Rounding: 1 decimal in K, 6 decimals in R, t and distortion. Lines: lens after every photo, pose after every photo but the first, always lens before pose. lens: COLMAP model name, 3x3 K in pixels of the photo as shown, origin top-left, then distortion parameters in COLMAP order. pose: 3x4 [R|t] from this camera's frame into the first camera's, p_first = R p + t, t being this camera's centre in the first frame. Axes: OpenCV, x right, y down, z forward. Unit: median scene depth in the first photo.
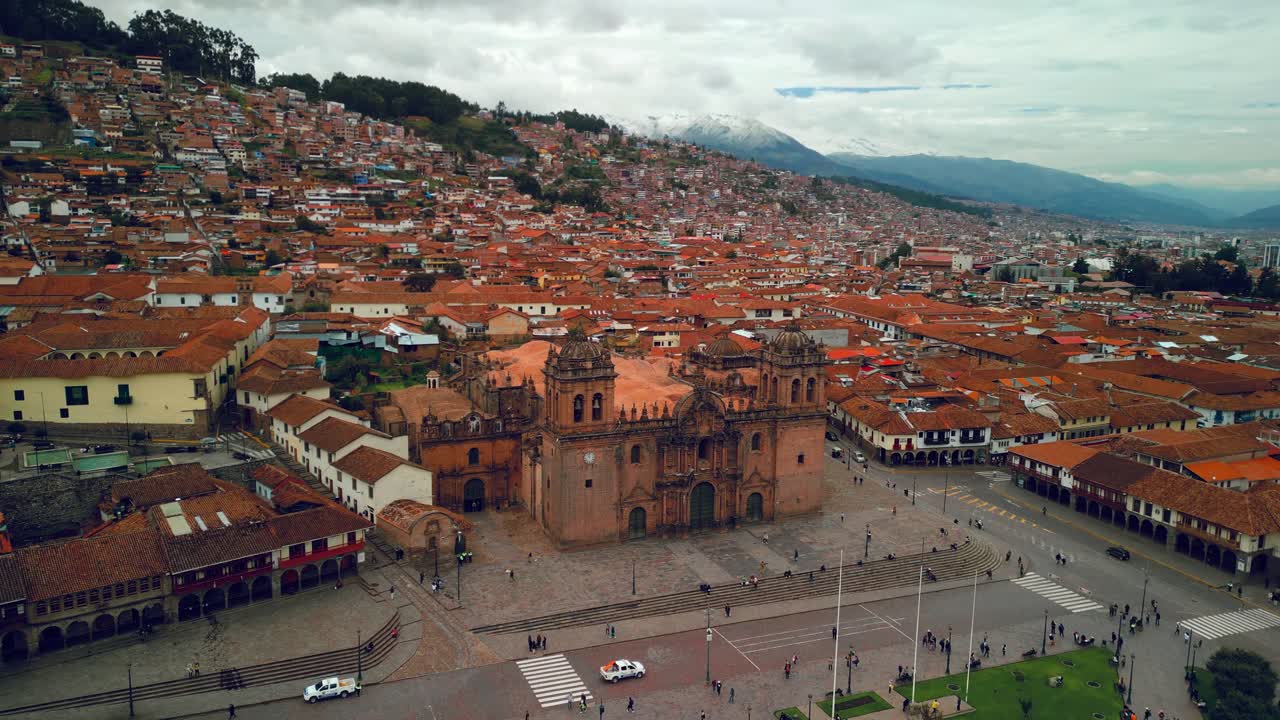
lens RADIAL K [[937.9, 0, 635.5], [0, 937.9, 353.3], [0, 0, 1]] dist [0.121264, -0.148330]
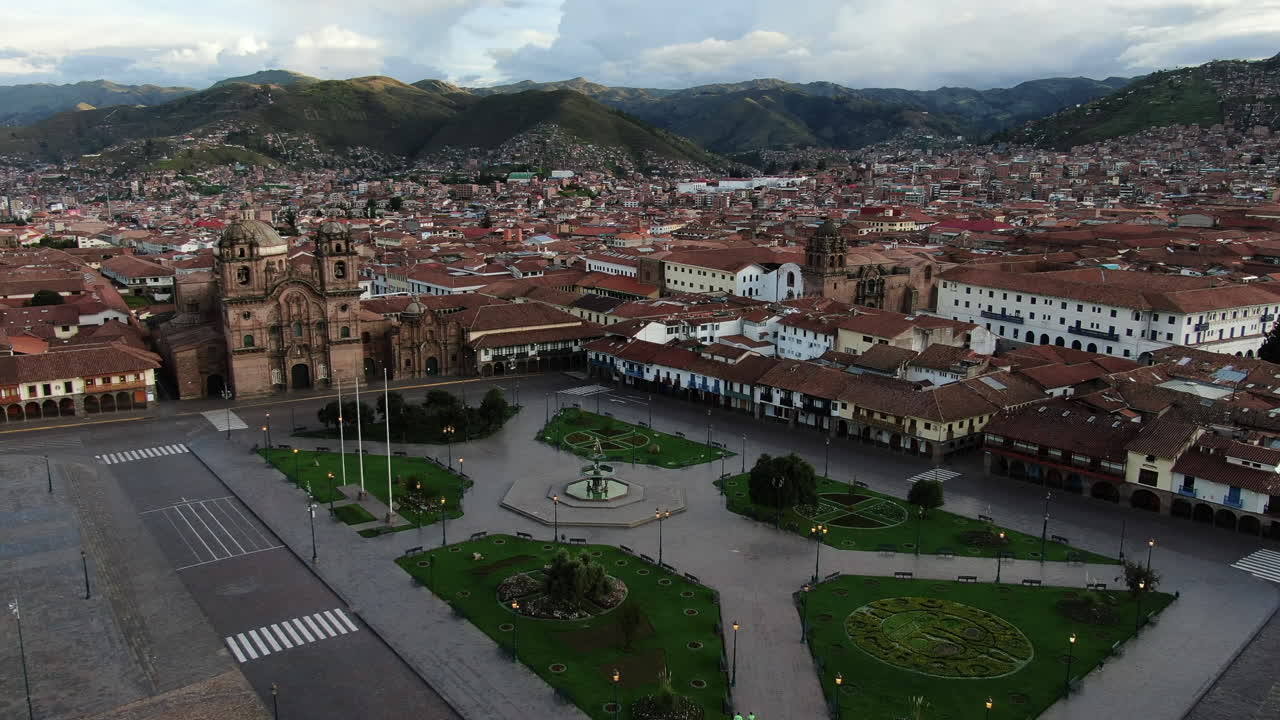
lens RADIAL K [[964.9, 0, 641.6], [0, 964.9, 375.2], [0, 0, 1]] dist [-0.023222, 0.009261]
pose [[-0.207266, -0.230844, 0.950659, -0.619249], [0.149236, 0.952926, 0.263932, -0.034031], [-0.966835, 0.196577, -0.163059, 0.550905]]
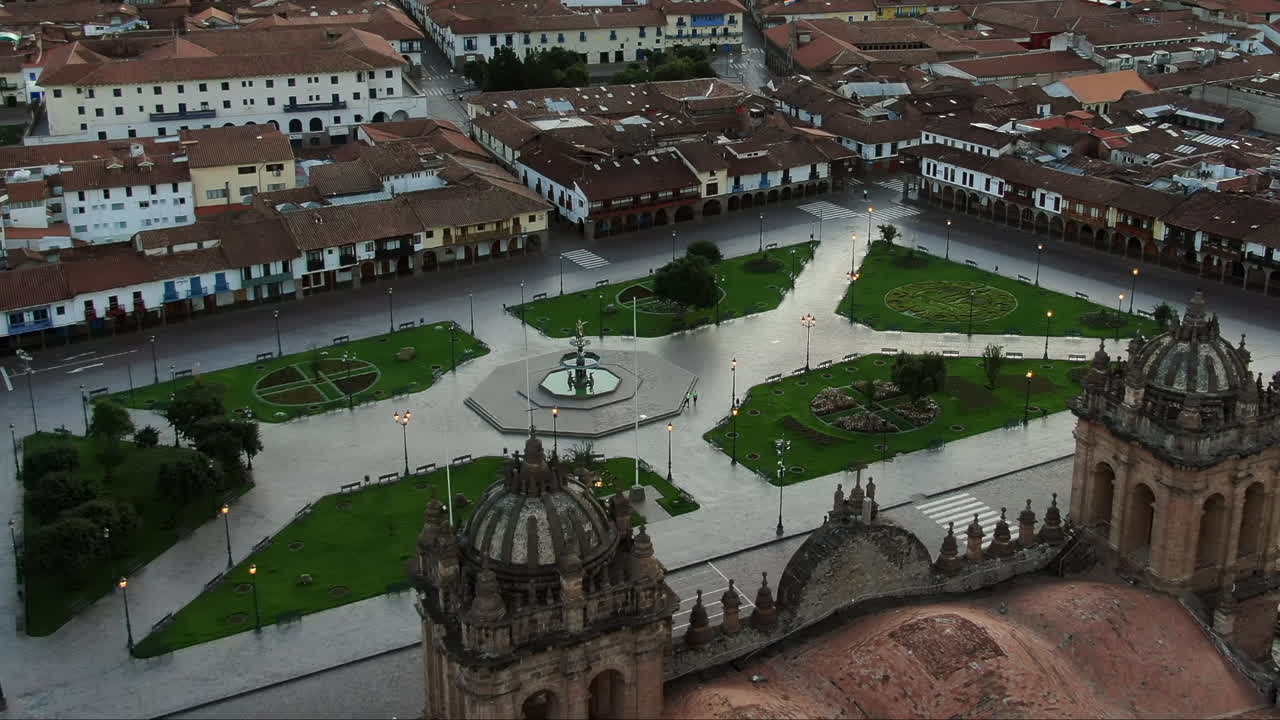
lens RADIAL K [[1350.6, 0, 676.3], [0, 1350.6, 231.8], [0, 0, 1]] dist [-0.023724, 0.009038]
pose [[-0.999201, -0.004158, -0.039745, 0.142003], [-0.021143, 0.898977, 0.437485, -0.245339], [0.033910, 0.437976, -0.898347, 1.299852]]
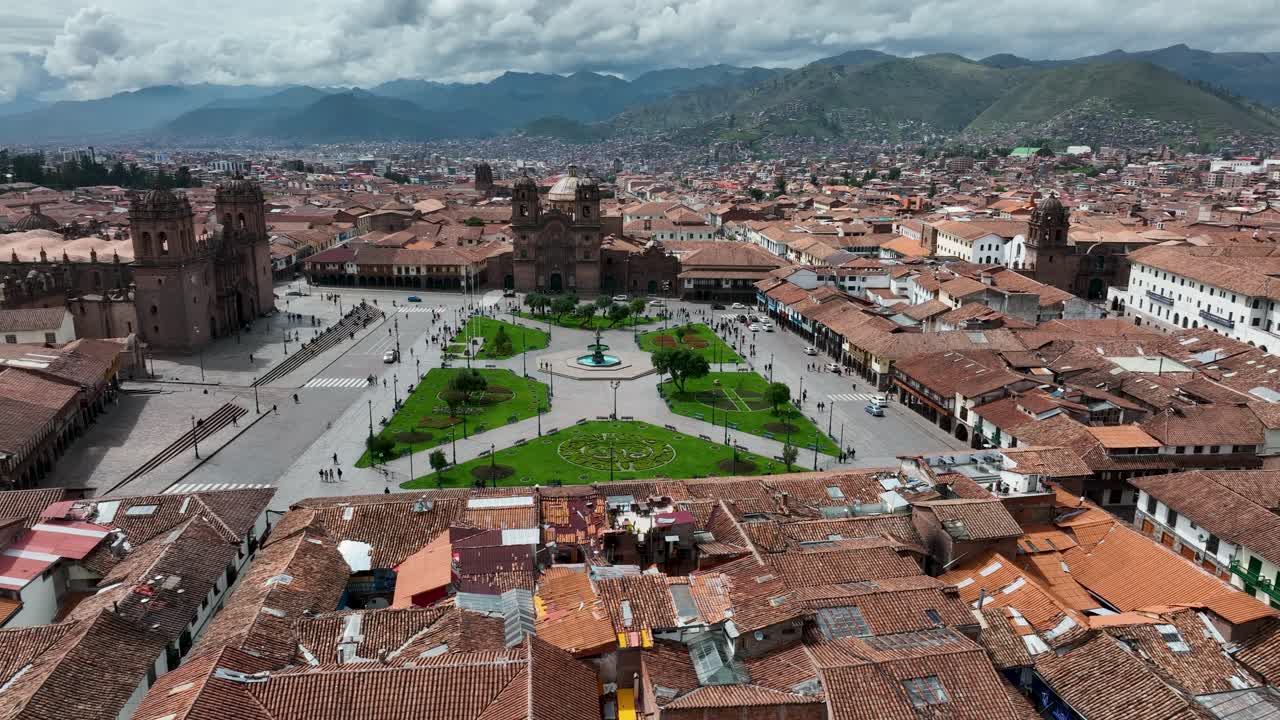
lens RADIAL K [[903.4, 0, 639.3], [0, 903.4, 361.0], [0, 0, 1]] dist [0.012046, 0.002866]
pose [[0.373052, -0.243125, 0.895390, -0.865664], [0.144140, 0.968526, 0.202930, 0.049294], [-0.916546, 0.053358, 0.396355, -0.047161]]
